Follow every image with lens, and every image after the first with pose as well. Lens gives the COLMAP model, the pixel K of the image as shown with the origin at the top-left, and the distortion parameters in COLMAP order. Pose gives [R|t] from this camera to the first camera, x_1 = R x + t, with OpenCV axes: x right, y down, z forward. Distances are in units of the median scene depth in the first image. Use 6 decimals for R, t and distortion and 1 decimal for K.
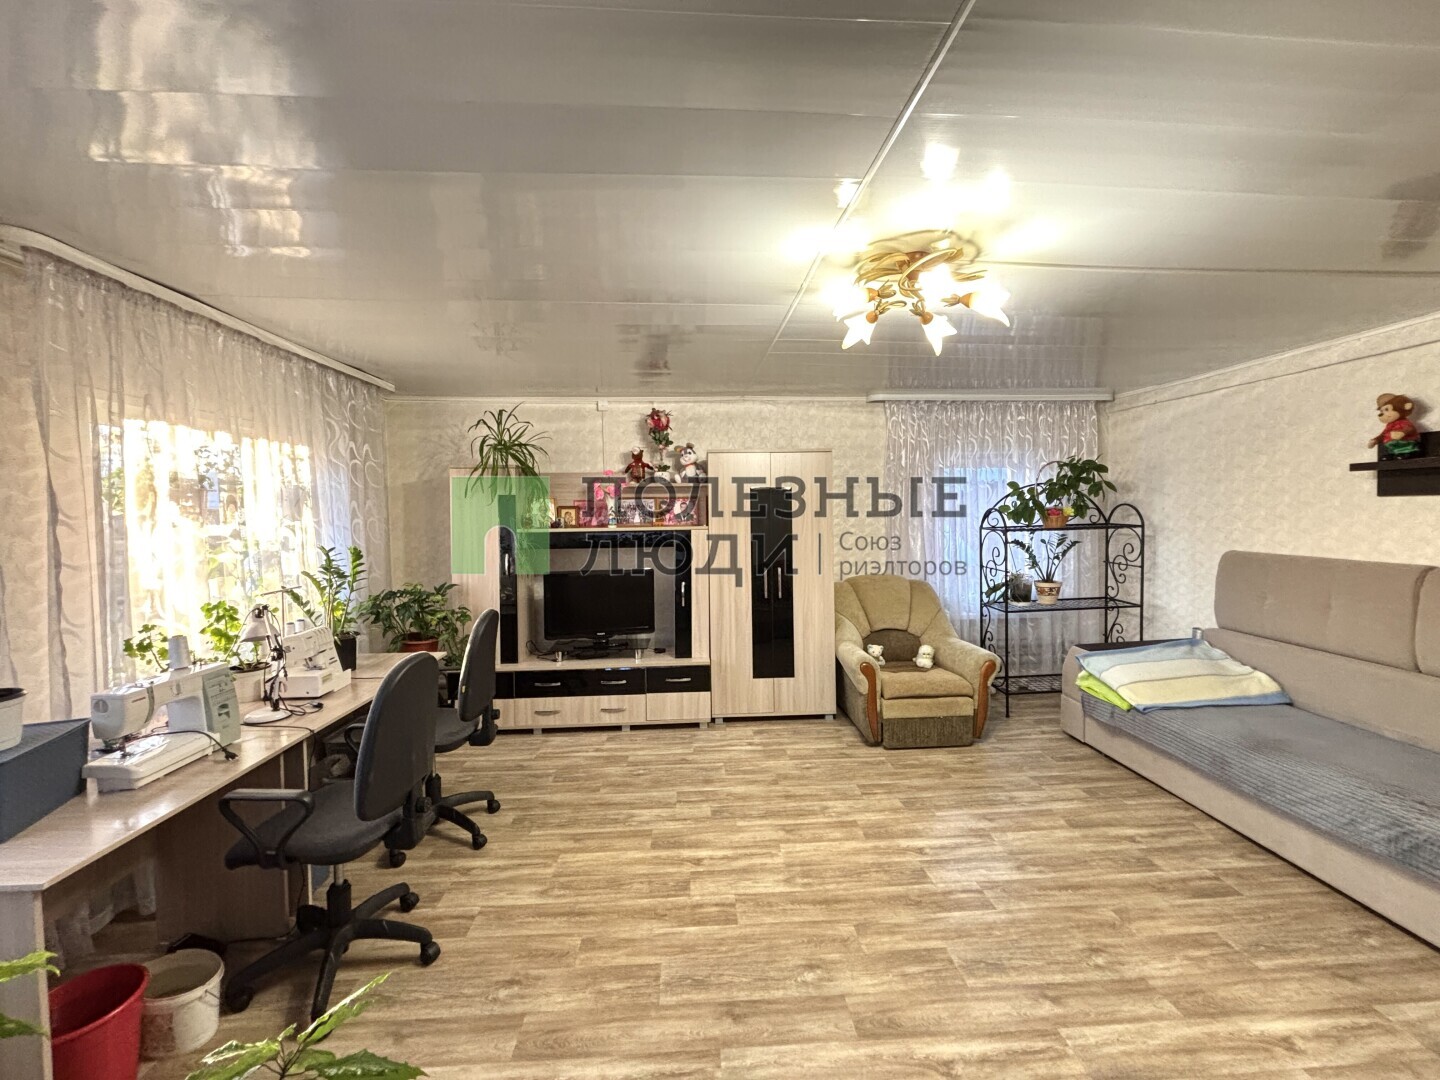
lens RADIAL K [[580.0, 0, 719.6], [0, 580.0, 543.5], [0, 0, 1]] dist [0.000779, -0.000412]
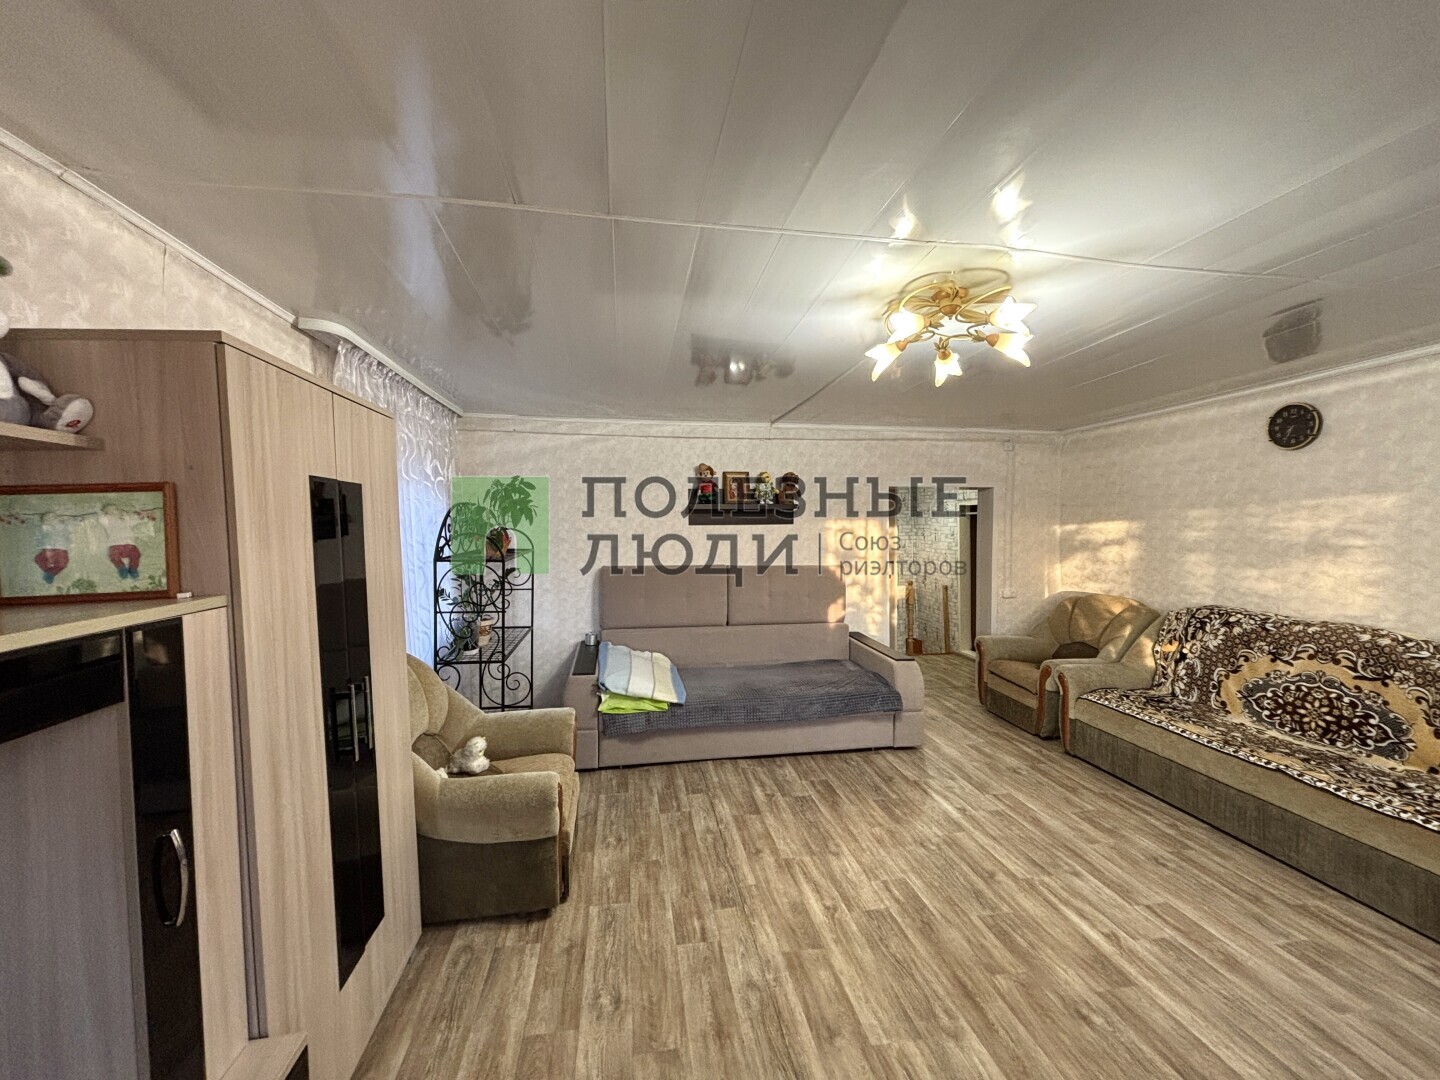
lens RADIAL K [[580.0, 0, 720.7], [0, 580.0, 532.3], [0, 0, 1]] dist [0.000779, -0.000412]
pose [[-0.105986, -0.003004, 0.994363, -0.527741], [0.062042, 0.998027, 0.009628, -0.077984], [-0.992430, 0.062713, -0.105591, 1.202167]]
